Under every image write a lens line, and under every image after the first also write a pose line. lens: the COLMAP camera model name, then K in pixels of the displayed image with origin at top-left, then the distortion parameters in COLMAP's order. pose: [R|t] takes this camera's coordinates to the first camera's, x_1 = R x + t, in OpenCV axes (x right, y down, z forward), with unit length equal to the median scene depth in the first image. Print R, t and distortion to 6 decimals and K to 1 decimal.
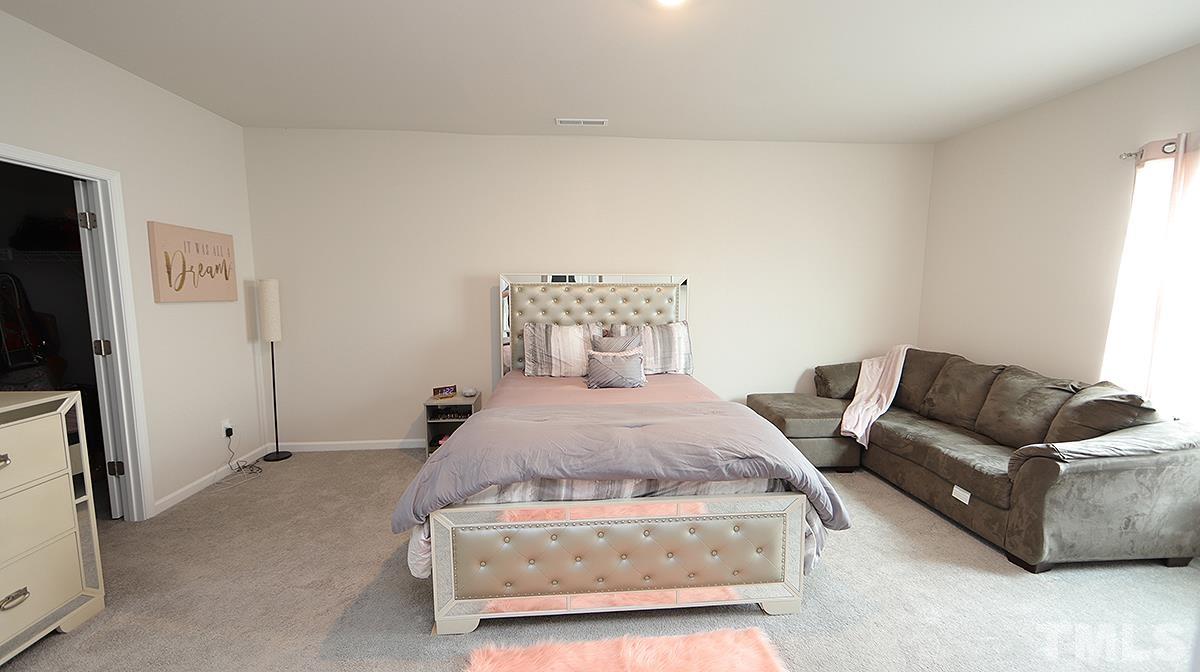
lens RADIAL K [[463.6, 0, 600.0], [0, 463.6, 336.0], [0, 0, 1]] dist [-0.000816, -0.000124]
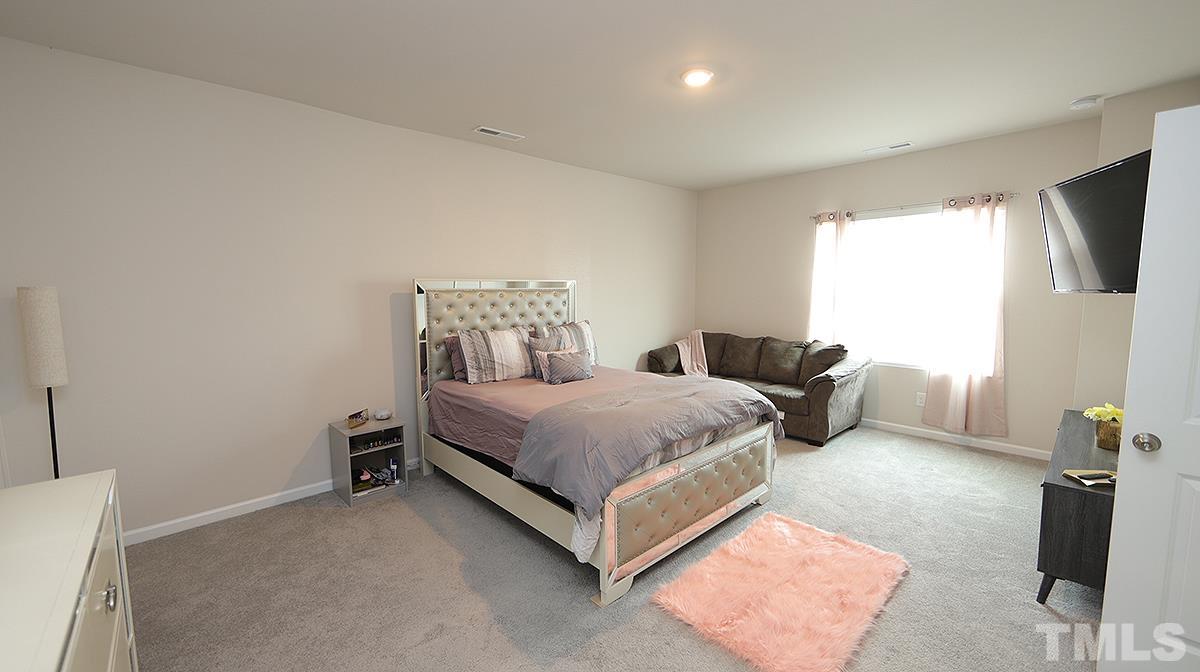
lens RADIAL K [[463.6, 0, 600.0], [0, 463.6, 336.0], [0, 0, 1]] dist [-0.000816, -0.000124]
pose [[0.783581, -0.070313, 0.617298, -0.558556], [0.076929, 0.996910, 0.015901, -0.009926], [-0.616509, 0.035029, 0.786568, 0.063783]]
